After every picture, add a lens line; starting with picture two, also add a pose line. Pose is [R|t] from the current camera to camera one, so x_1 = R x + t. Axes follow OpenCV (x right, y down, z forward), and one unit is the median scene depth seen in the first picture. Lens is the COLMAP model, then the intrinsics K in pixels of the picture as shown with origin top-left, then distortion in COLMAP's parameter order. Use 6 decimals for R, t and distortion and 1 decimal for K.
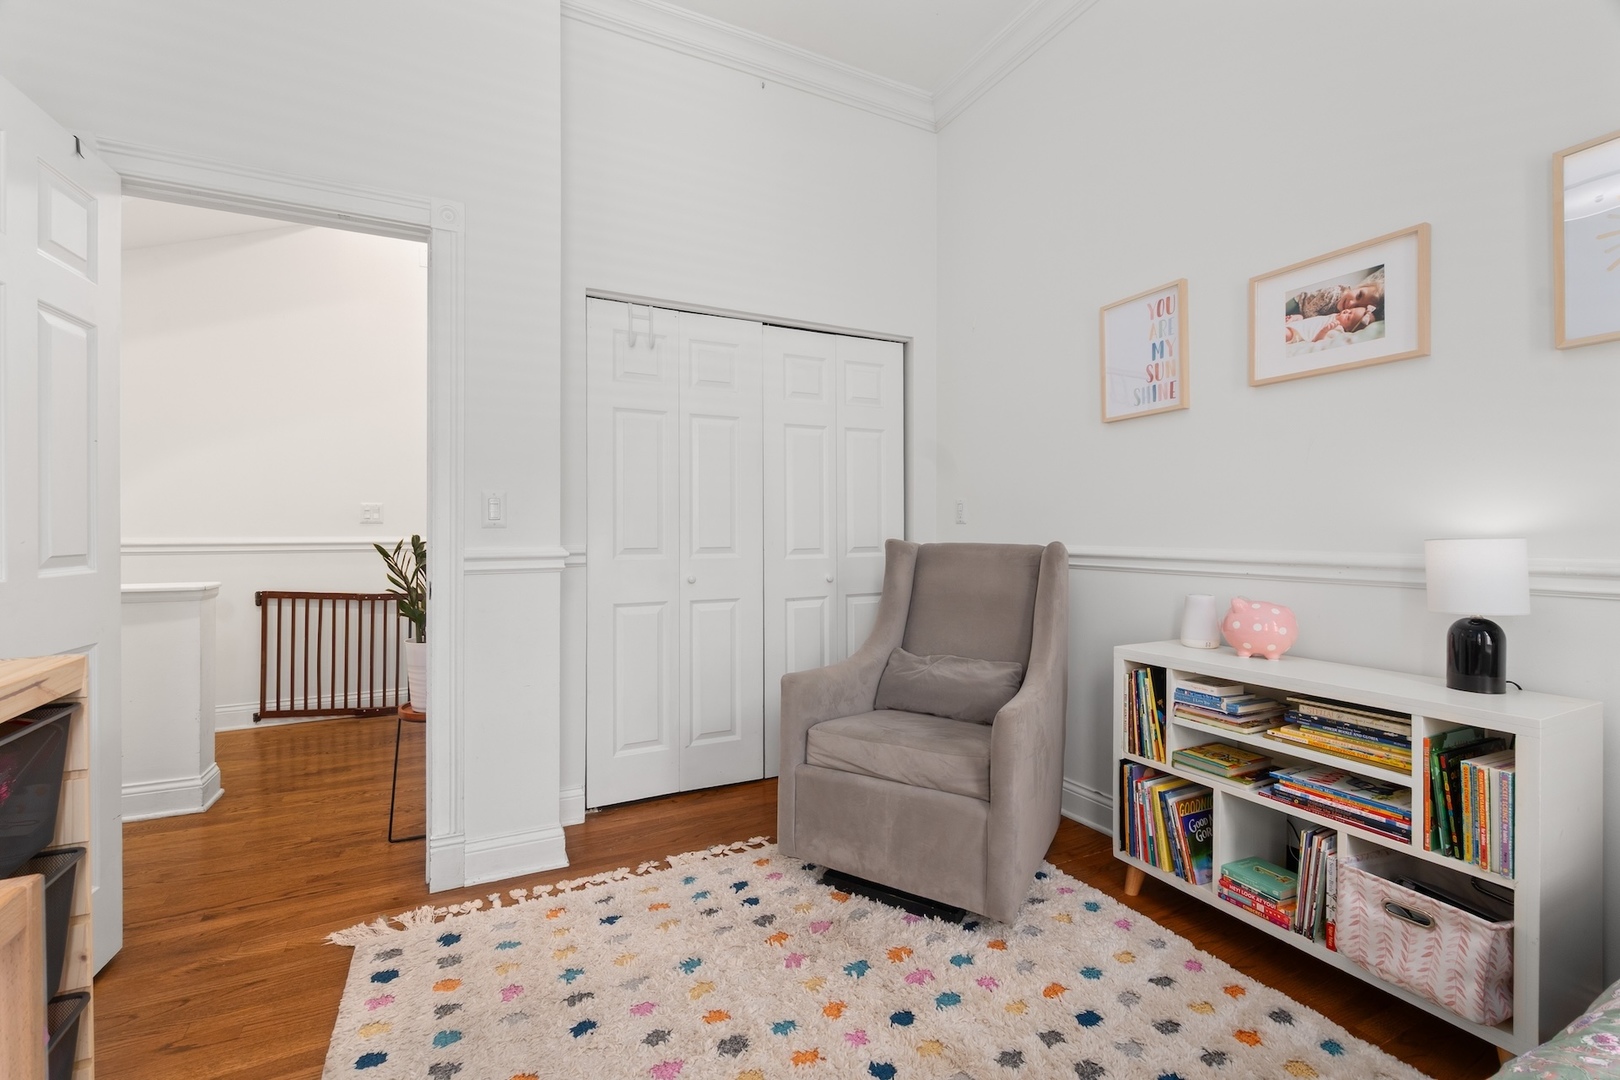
lens RADIAL K [[702.7, 0, 806.2], [0, 702.7, 534.6], [0, 0, 1]] dist [0.000509, -0.000045]
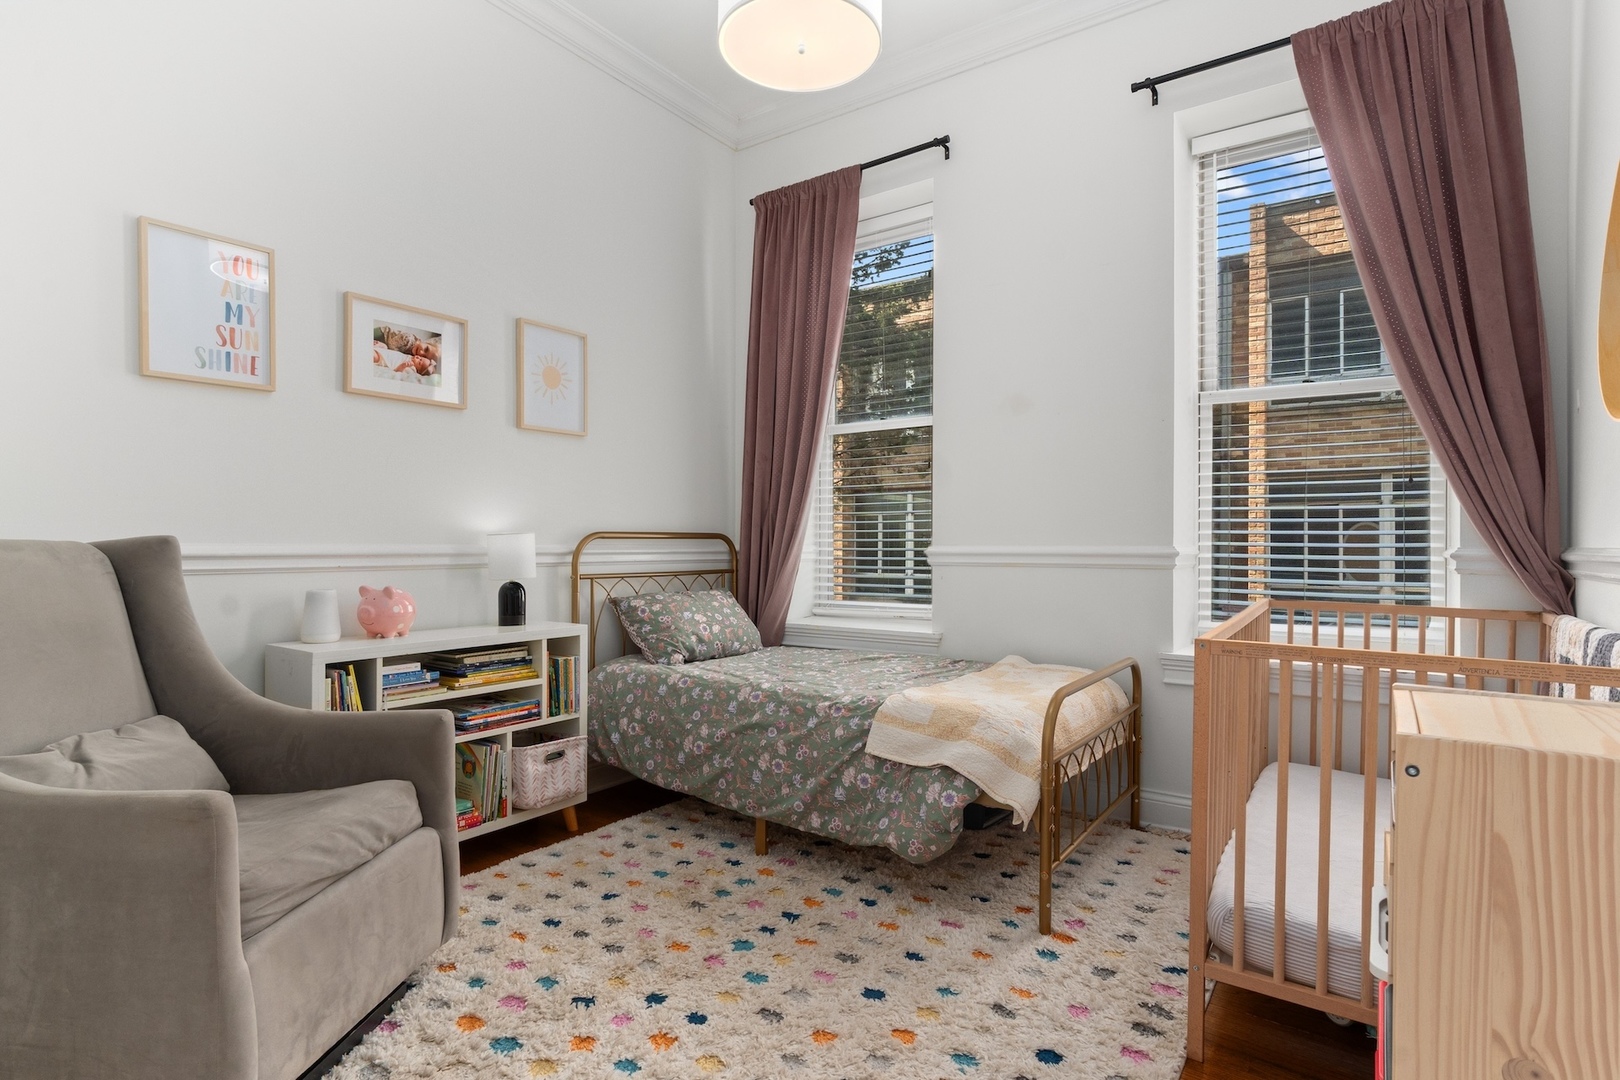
lens RADIAL K [[822.5, 0, 807.6], [0, 822.5, 543.0], [0, 0, 1]] dist [-0.000983, -0.000112]
pose [[-0.467928, -0.005787, 0.883748, -0.940416], [-0.004710, 0.999981, 0.004055, 0.014323], [-0.883754, -0.002265, -0.467946, 1.120142]]
